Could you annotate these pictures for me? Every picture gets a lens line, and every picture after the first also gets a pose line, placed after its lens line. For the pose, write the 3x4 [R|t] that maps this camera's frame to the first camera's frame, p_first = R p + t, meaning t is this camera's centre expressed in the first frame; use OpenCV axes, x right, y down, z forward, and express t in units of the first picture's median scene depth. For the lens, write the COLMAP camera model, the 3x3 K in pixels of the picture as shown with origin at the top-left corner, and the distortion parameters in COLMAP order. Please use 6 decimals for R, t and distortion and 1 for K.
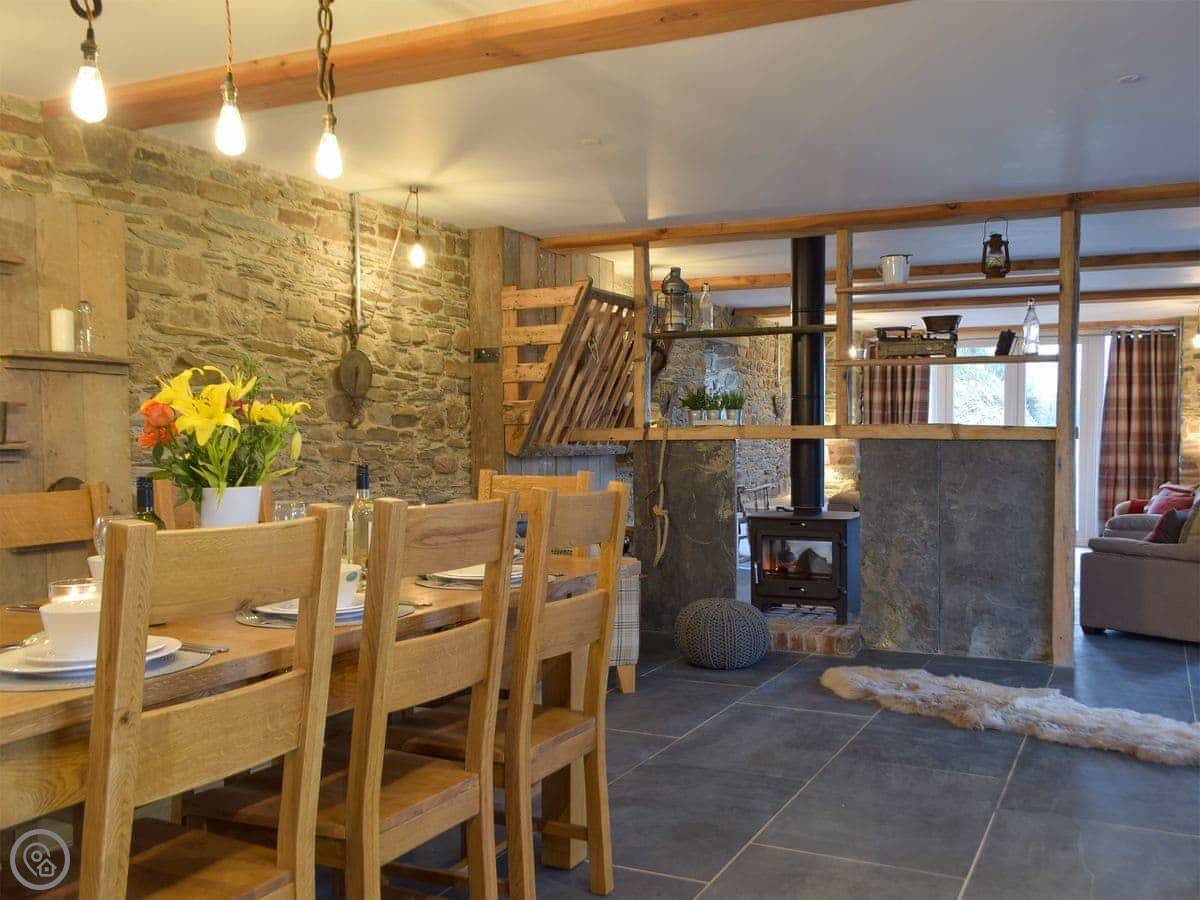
lens RADIAL K [[1124.3, 0, 606.9], [0, 1124.3, 473.6], [0, 0, 1]] dist [-0.017828, 0.000000]
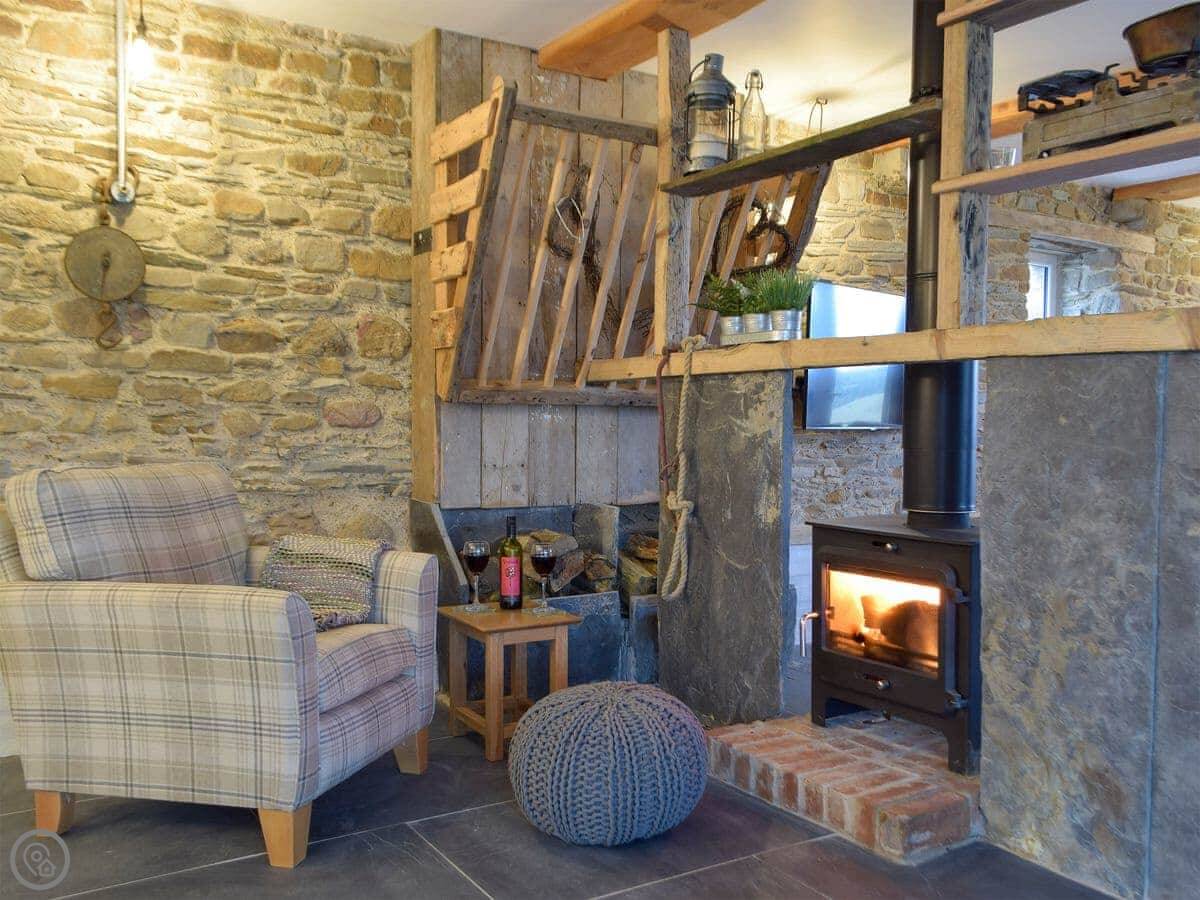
lens RADIAL K [[1063.9, 0, 603.3], [0, 1063.9, 474.9], [0, 0, 1]] dist [-0.016201, 0.006615]
pose [[0.850431, 0.038872, -0.524649, 0.309668], [-0.028082, 0.999199, 0.028513, 0.006127], [0.525337, -0.009516, 0.850841, 0.566245]]
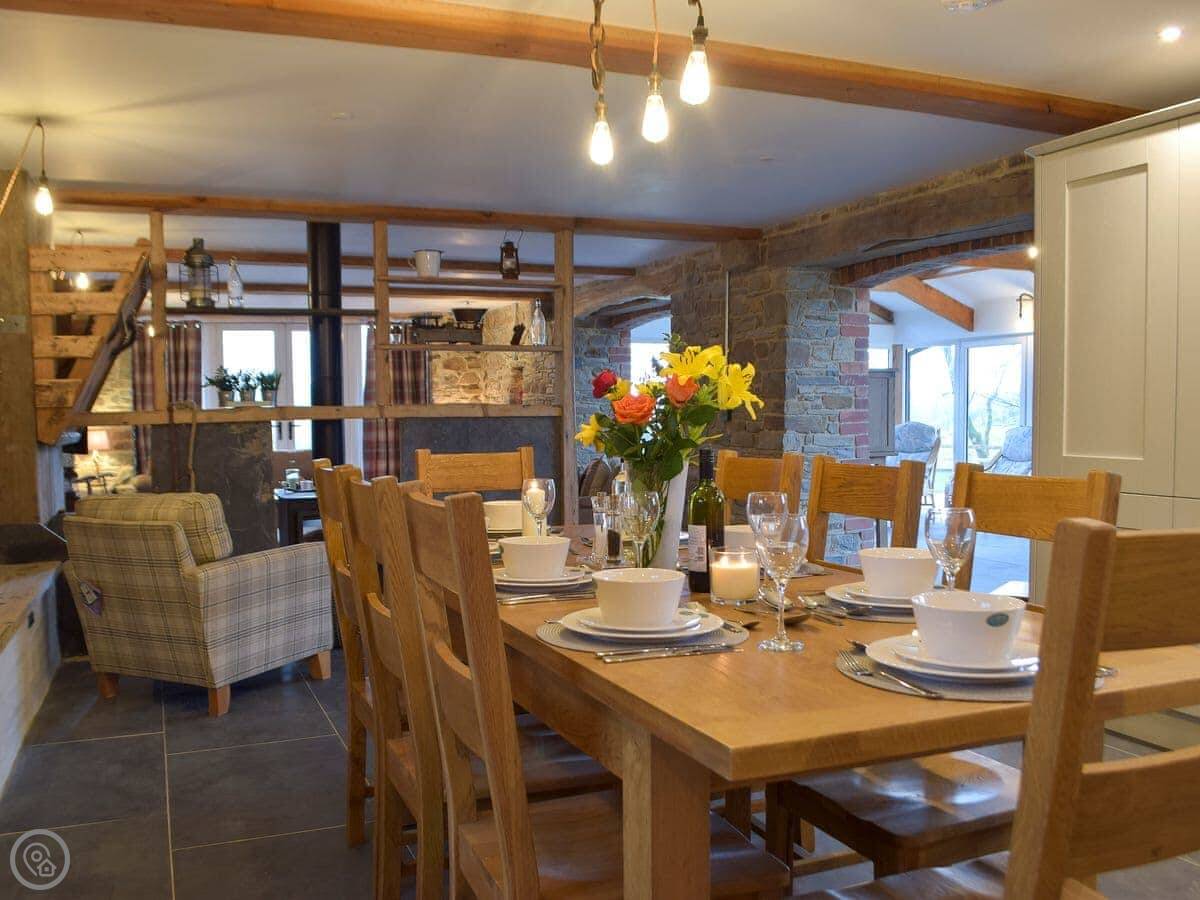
lens RADIAL K [[1124.3, 0, 606.8], [0, 1124.3, 458.0], [0, 0, 1]] dist [-0.017828, 0.000000]
pose [[0.657680, -0.044105, 0.752005, -0.447786], [0.043045, 0.998854, 0.020937, -0.006387], [-0.752067, 0.018601, 0.658824, 0.141330]]
